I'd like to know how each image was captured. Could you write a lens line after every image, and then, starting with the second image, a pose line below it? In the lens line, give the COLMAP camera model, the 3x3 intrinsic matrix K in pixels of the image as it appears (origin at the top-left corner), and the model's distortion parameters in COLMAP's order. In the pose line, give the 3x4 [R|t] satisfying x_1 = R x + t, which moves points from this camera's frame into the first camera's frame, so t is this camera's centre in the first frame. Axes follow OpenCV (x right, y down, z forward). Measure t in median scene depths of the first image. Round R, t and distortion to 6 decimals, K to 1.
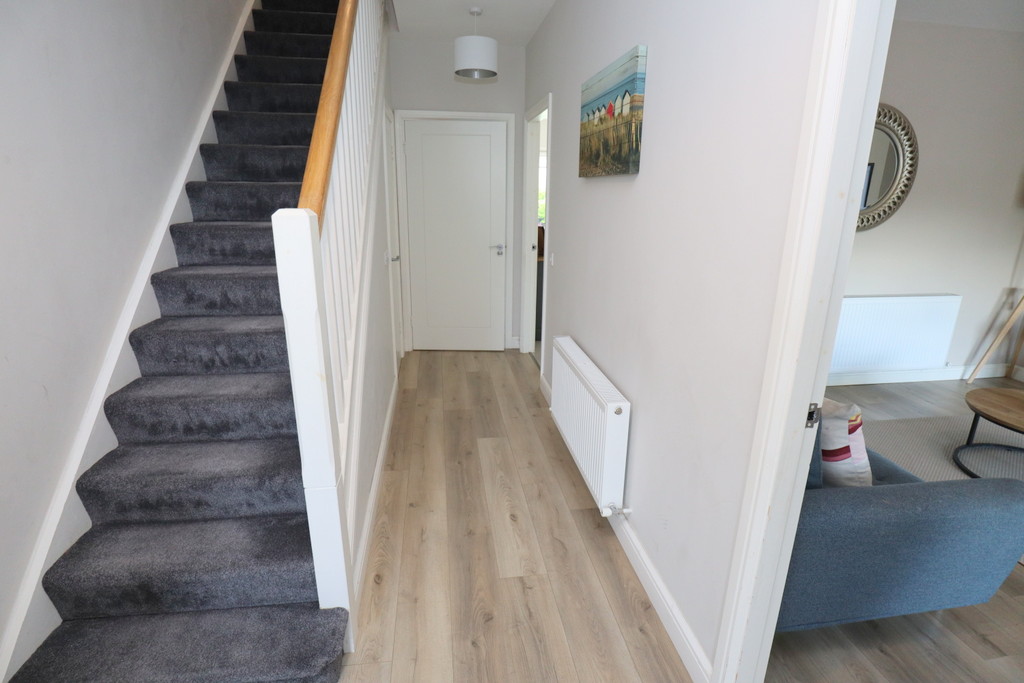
lens RADIAL K [[515.9, 0, 517.5], [0, 515.9, 345.1], [0, 0, 1]] dist [-0.041151, 0.011396]
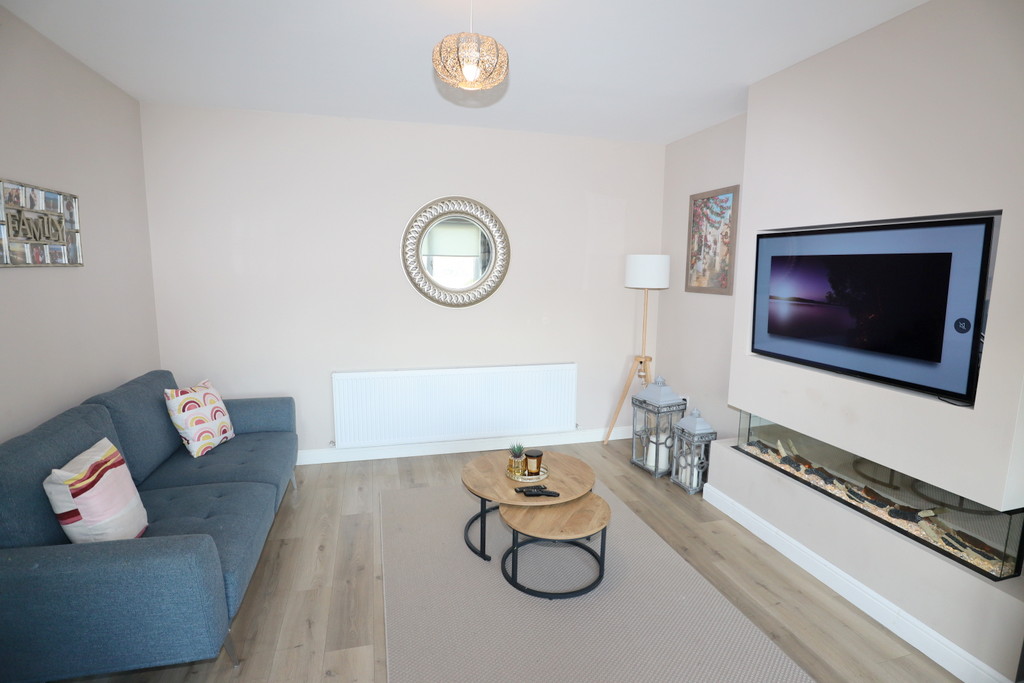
lens RADIAL K [[515.9, 0, 516.0], [0, 515.9, 341.3], [0, 0, 1]] dist [-0.041151, 0.011396]
pose [[0.993099, -0.015268, 0.116278, 0.642002], [0.032019, 0.989120, -0.143585, 0.011444], [-0.112821, 0.146318, 0.982783, -0.097853]]
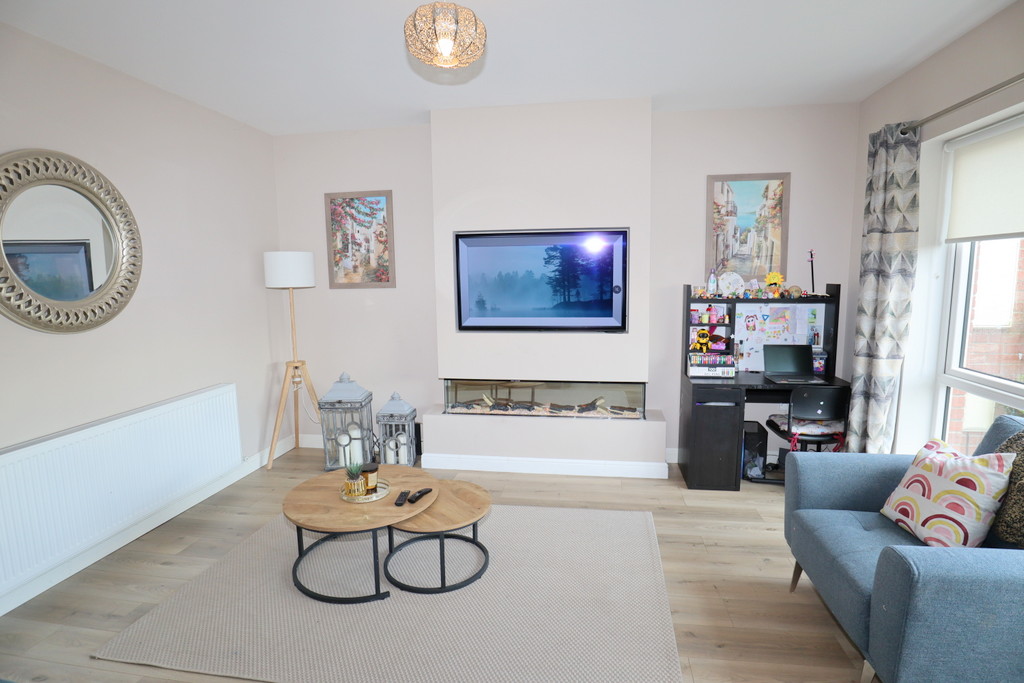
lens RADIAL K [[515.9, 0, 518.3], [0, 515.9, 339.6], [0, 0, 1]] dist [-0.041151, 0.011396]
pose [[0.299149, -0.134544, 0.944673, 0.190841], [0.287600, 0.956684, 0.045180, -0.069389], [-0.909833, 0.258173, 0.324886, 0.229209]]
